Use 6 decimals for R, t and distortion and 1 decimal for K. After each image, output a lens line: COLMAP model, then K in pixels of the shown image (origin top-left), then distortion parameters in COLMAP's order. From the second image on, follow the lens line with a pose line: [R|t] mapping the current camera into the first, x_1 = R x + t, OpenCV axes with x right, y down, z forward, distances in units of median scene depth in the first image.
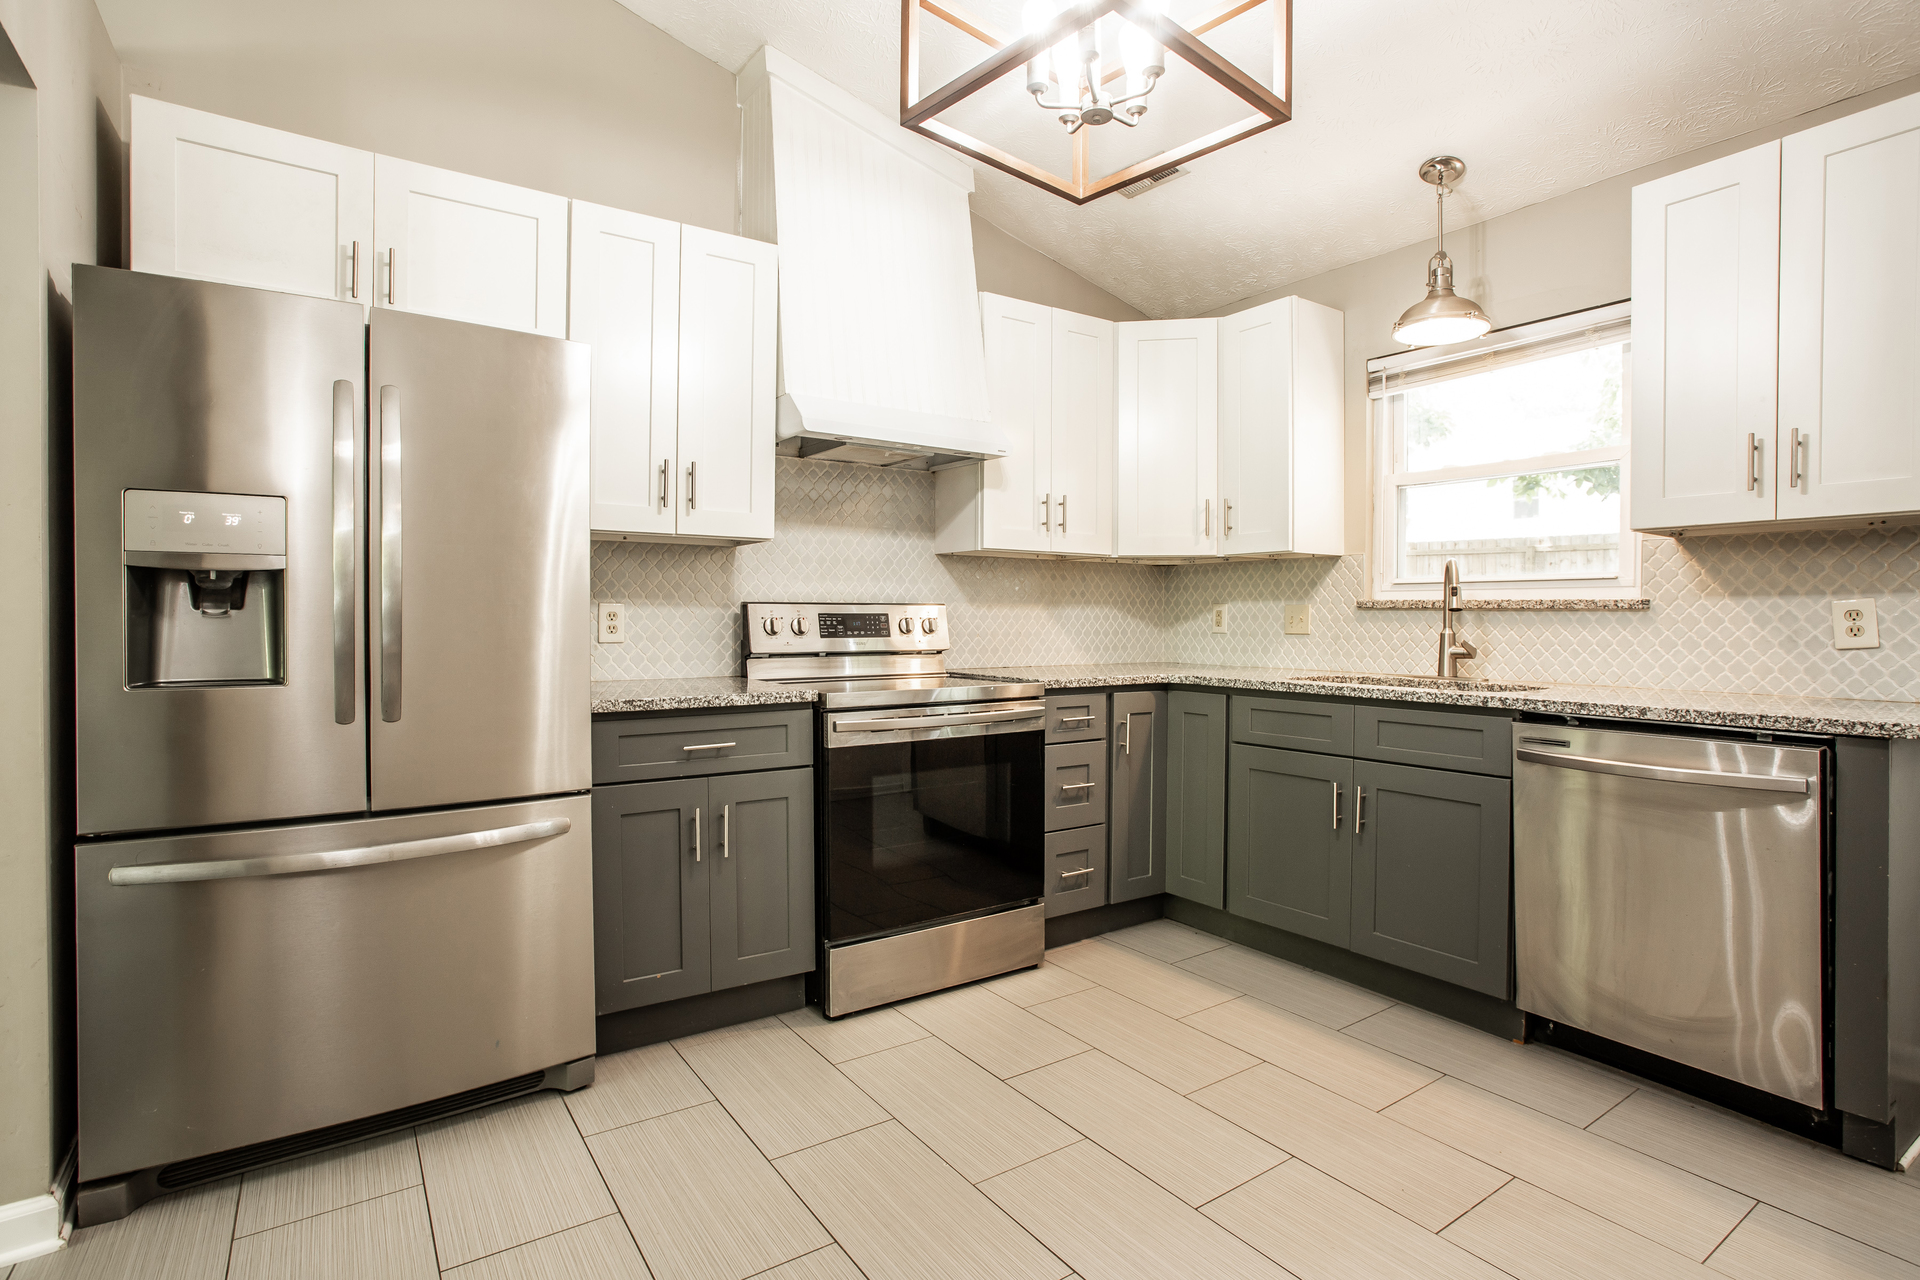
lens RADIAL K [[959.6, 0, 981.6], [0, 959.6, 619.0], [0, 0, 1]] dist [-0.003044, -0.000072]
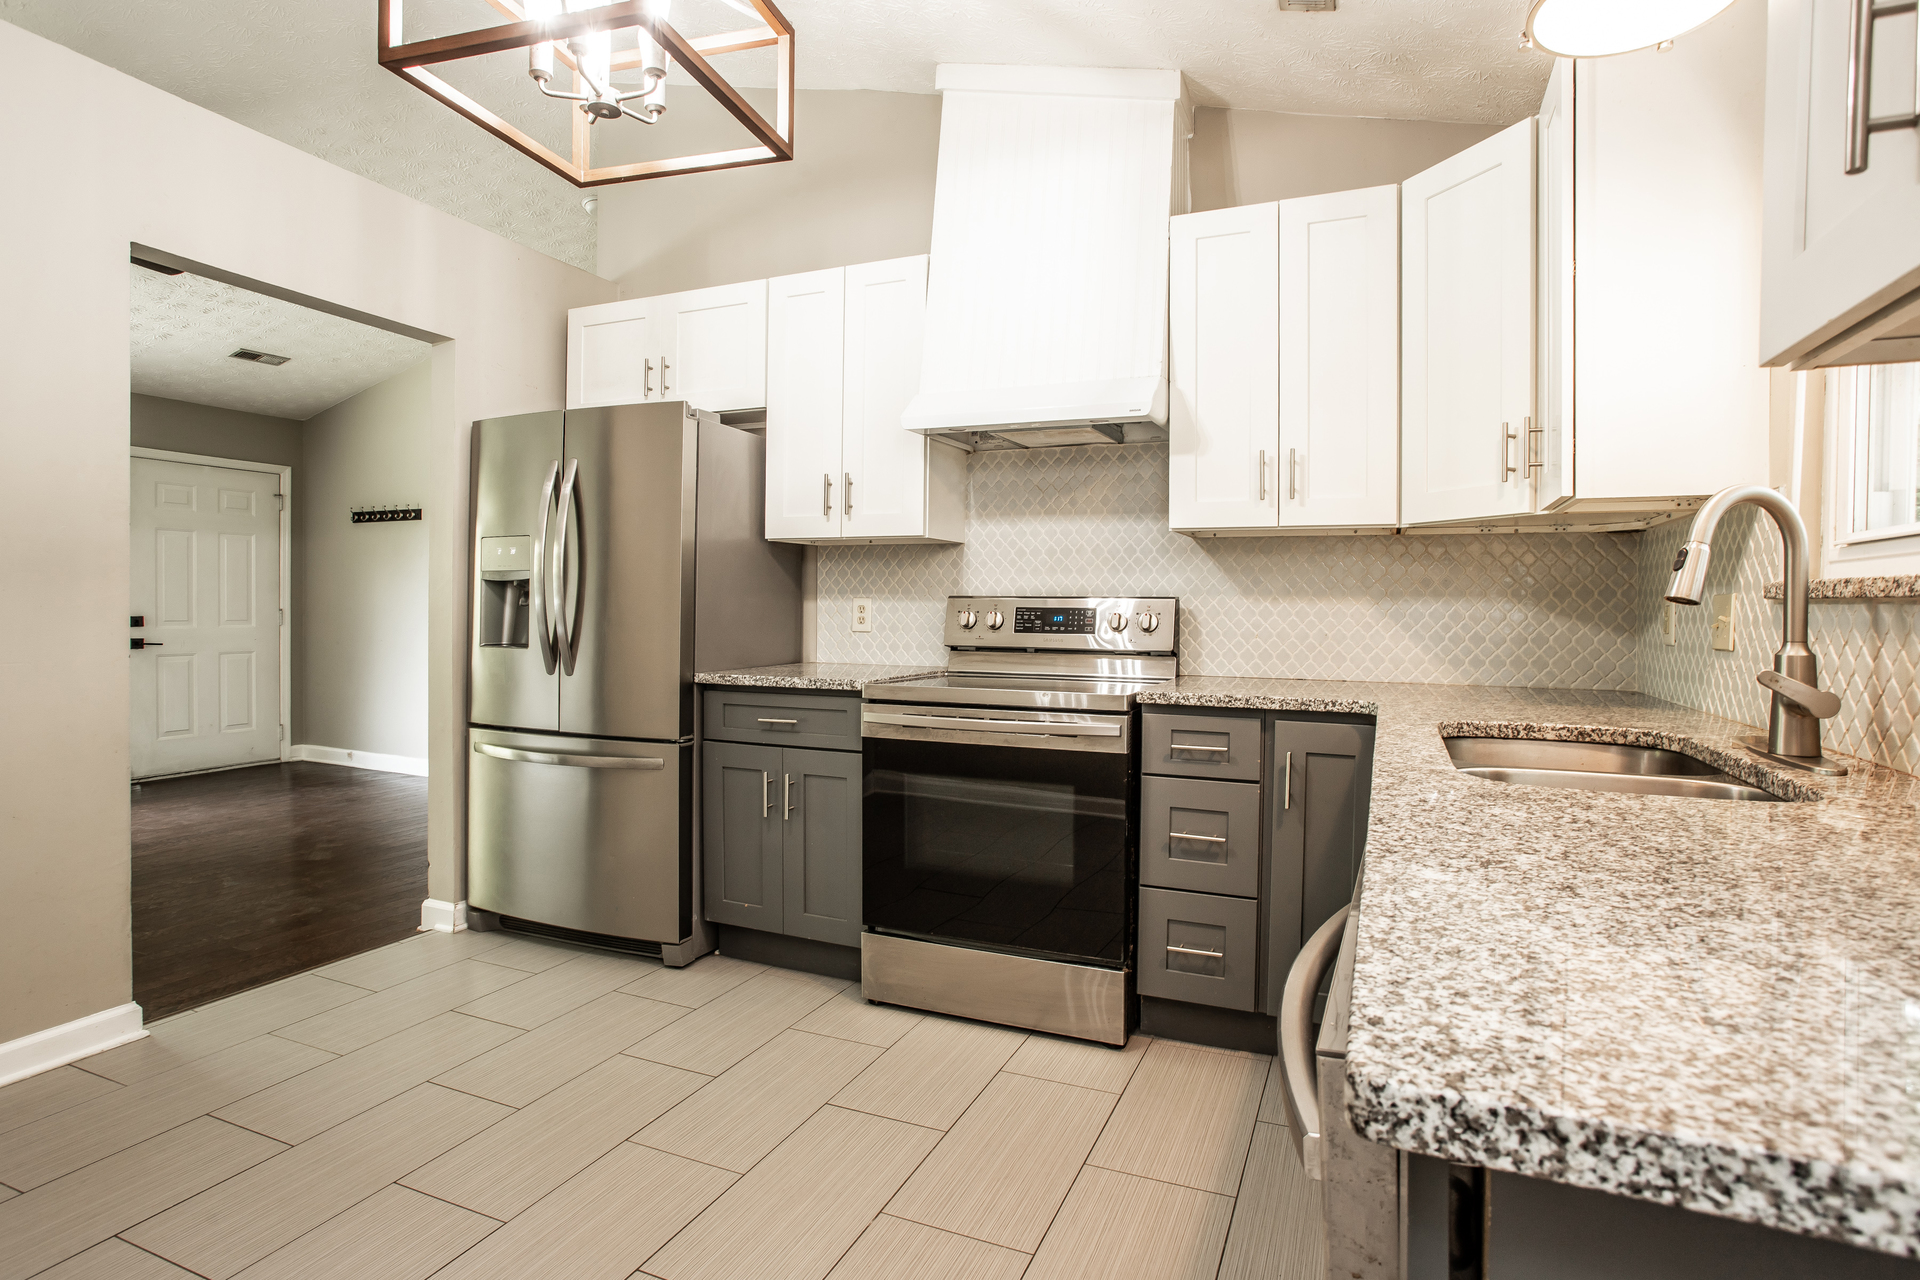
lens RADIAL K [[959.6, 0, 981.6], [0, 959.6, 619.0], [0, 0, 1]] dist [-0.003044, -0.000072]
pose [[0.545452, 0.011689, -0.838060, 0.613958], [-0.011335, 0.999914, 0.006569, -0.000076], [0.838065, 0.005916, 0.545538, 0.431470]]
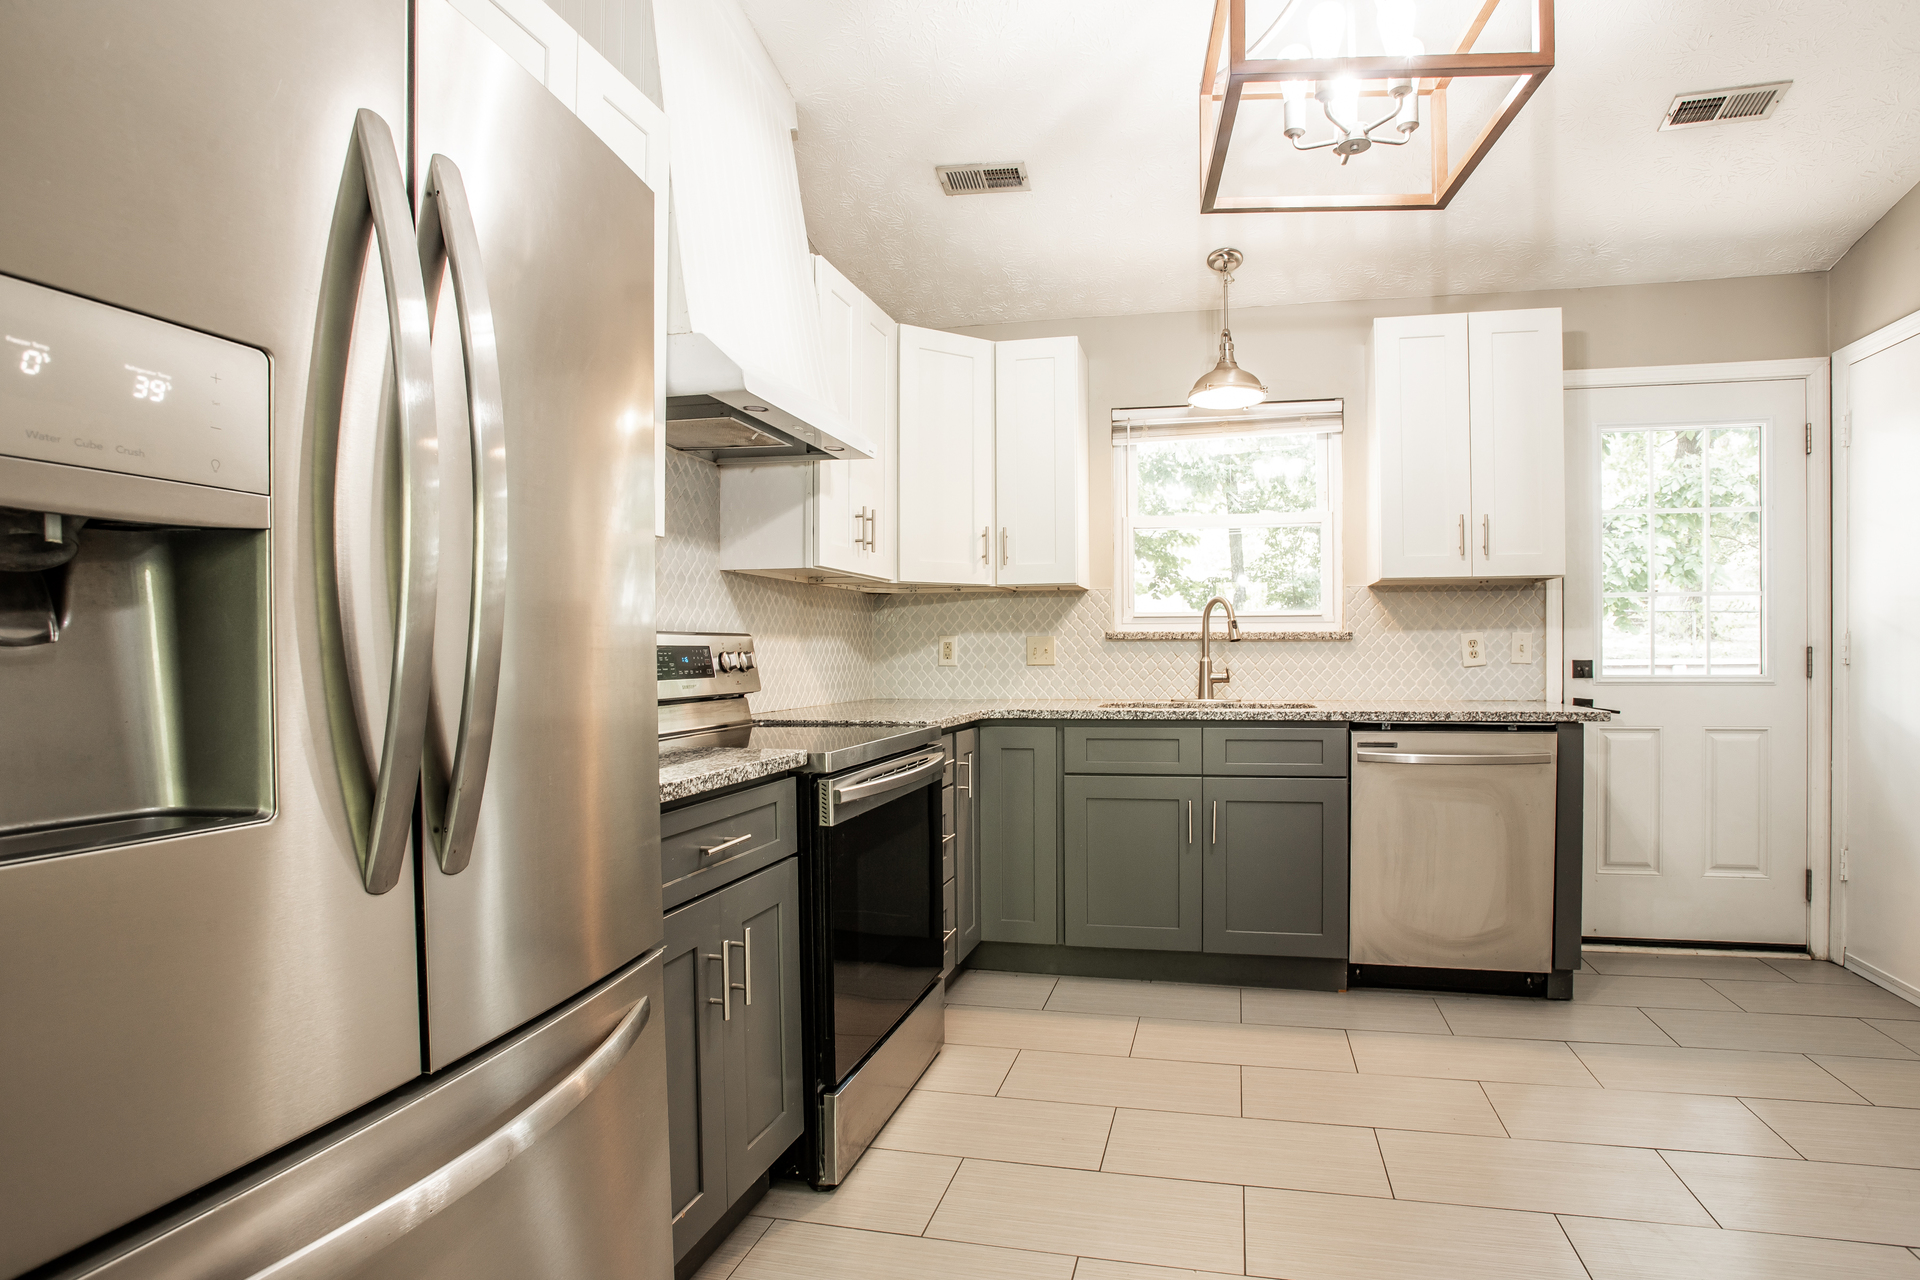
lens RADIAL K [[984.4, 0, 1047.9], [0, 984.4, 657.4], [0, 0, 1]] dist [-0.065151, 0.000272]
pose [[0.730974, -0.011952, 0.682300, -0.438156], [0.009882, 0.999927, 0.006929, 0.000459], [-0.682333, 0.001677, 0.731039, 0.266386]]
